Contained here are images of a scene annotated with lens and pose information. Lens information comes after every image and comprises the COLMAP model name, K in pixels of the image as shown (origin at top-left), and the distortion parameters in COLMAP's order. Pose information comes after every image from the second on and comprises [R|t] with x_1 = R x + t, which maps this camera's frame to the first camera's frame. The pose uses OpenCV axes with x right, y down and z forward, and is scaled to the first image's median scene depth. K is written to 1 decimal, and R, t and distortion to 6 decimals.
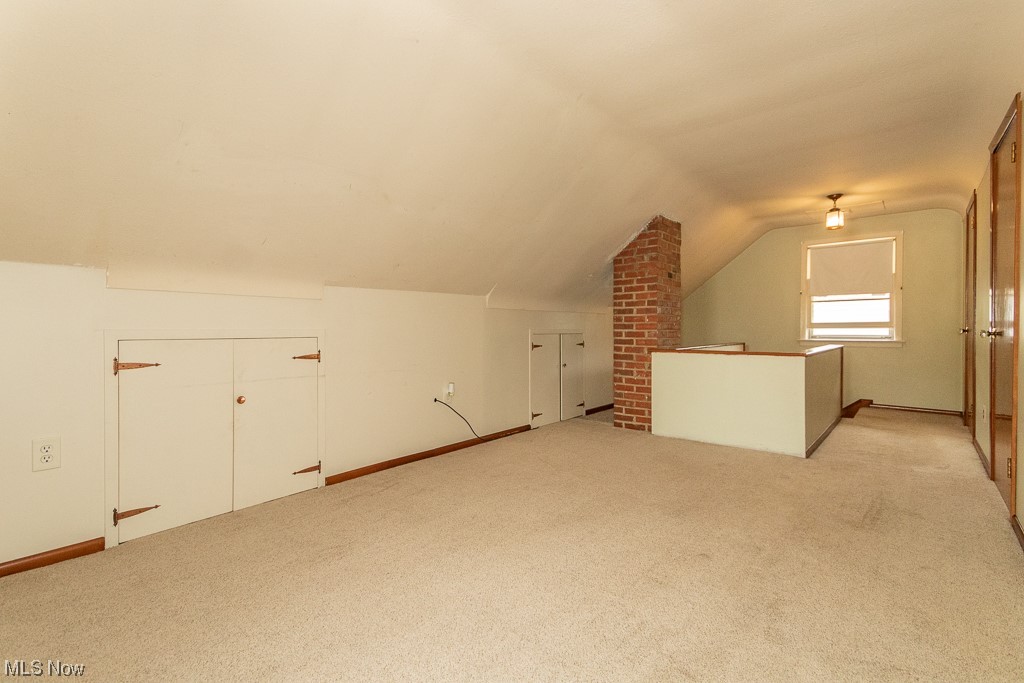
lens RADIAL K [[471.9, 0, 510.5], [0, 471.9, 333.3], [0, 0, 1]] dist [0.040284, -0.007139]
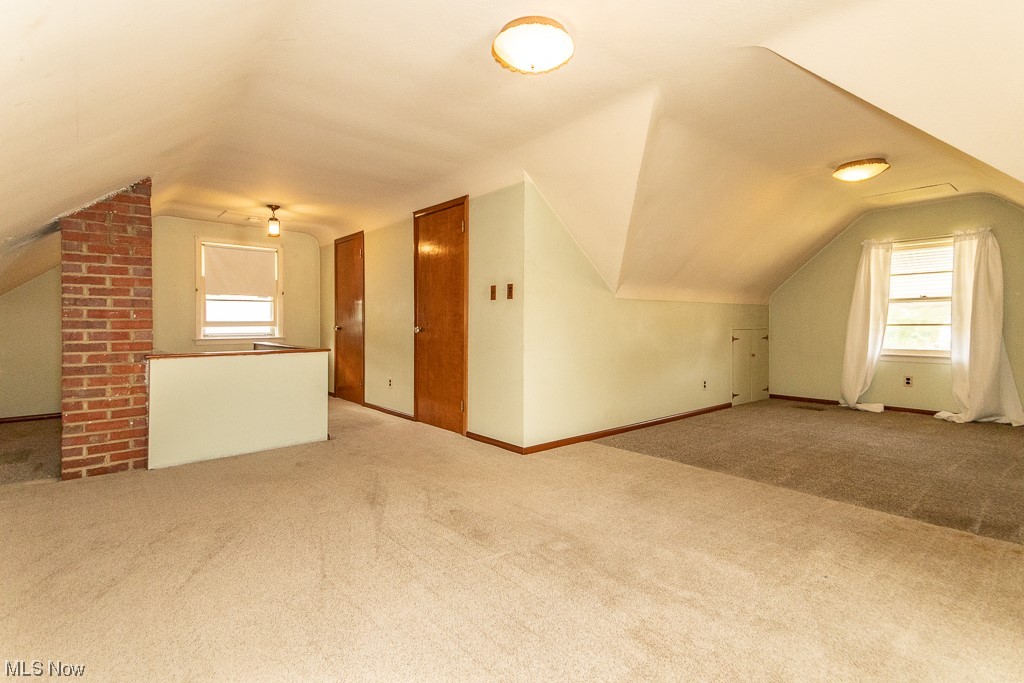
lens RADIAL K [[471.9, 0, 525.8], [0, 471.9, 327.0], [0, 0, 1]] dist [0.040284, -0.007139]
pose [[0.151872, -0.003110, 0.988395, -0.328902], [0.012688, 0.999919, 0.001196, -0.003940], [-0.988319, 0.012359, 0.151899, 0.273170]]
